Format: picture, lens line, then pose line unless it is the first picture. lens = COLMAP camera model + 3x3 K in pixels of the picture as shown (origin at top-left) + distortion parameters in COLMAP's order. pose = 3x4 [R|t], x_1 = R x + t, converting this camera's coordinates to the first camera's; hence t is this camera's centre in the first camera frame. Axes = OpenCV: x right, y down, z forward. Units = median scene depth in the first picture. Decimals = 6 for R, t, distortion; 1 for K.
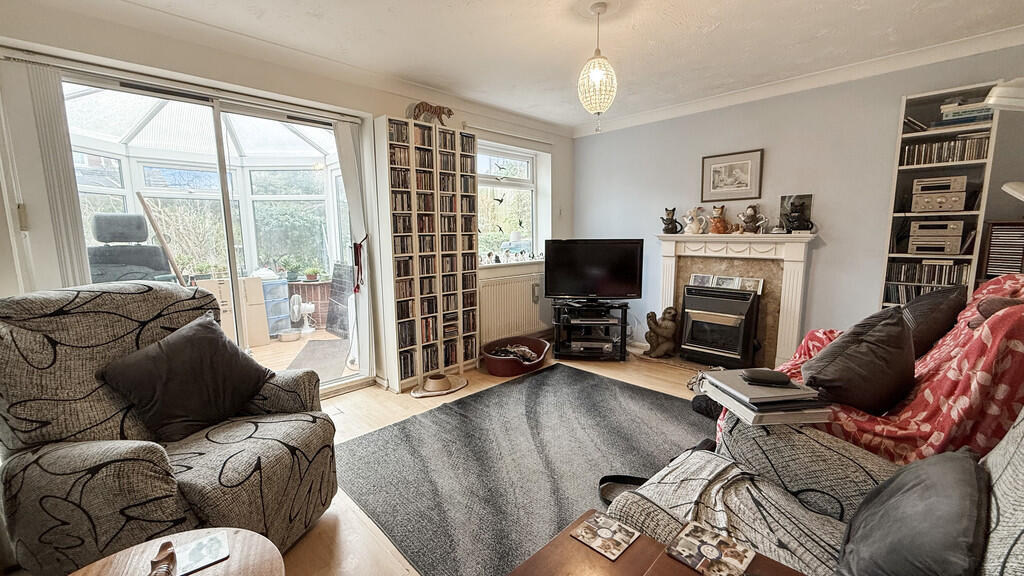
lens RADIAL K [[403.2, 0, 510.8], [0, 403.2, 286.1], [0, 0, 1]] dist [0.000144, -0.000016]
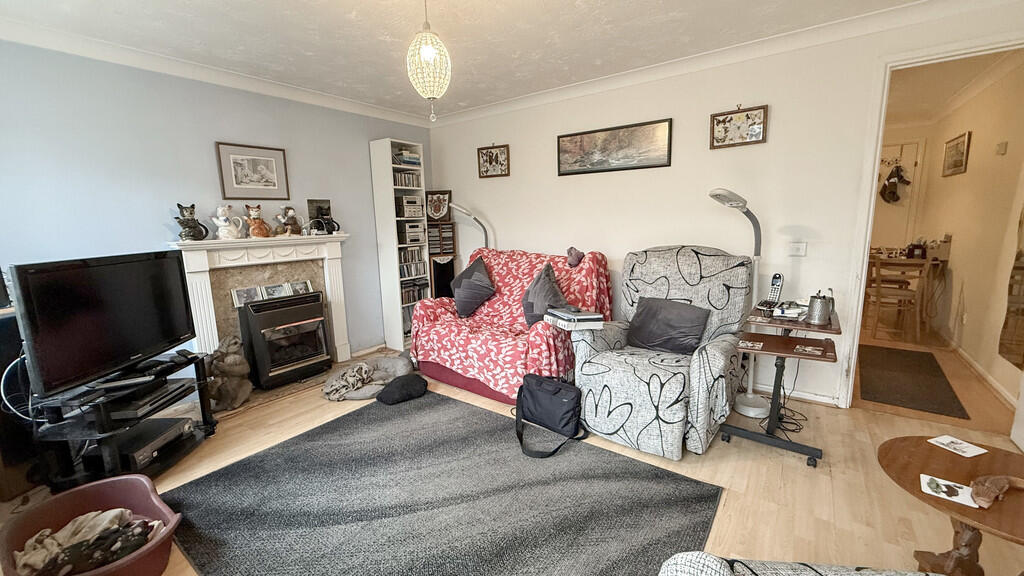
lens RADIAL K [[403.2, 0, 510.8], [0, 403.2, 286.1], [0, 0, 1]] dist [0.000144, -0.000016]
pose [[-0.139891, -0.142737, 0.979825, -0.443083], [0.164257, 0.972499, 0.165121, -0.085828], [-0.976448, 0.184042, -0.112598, 0.613891]]
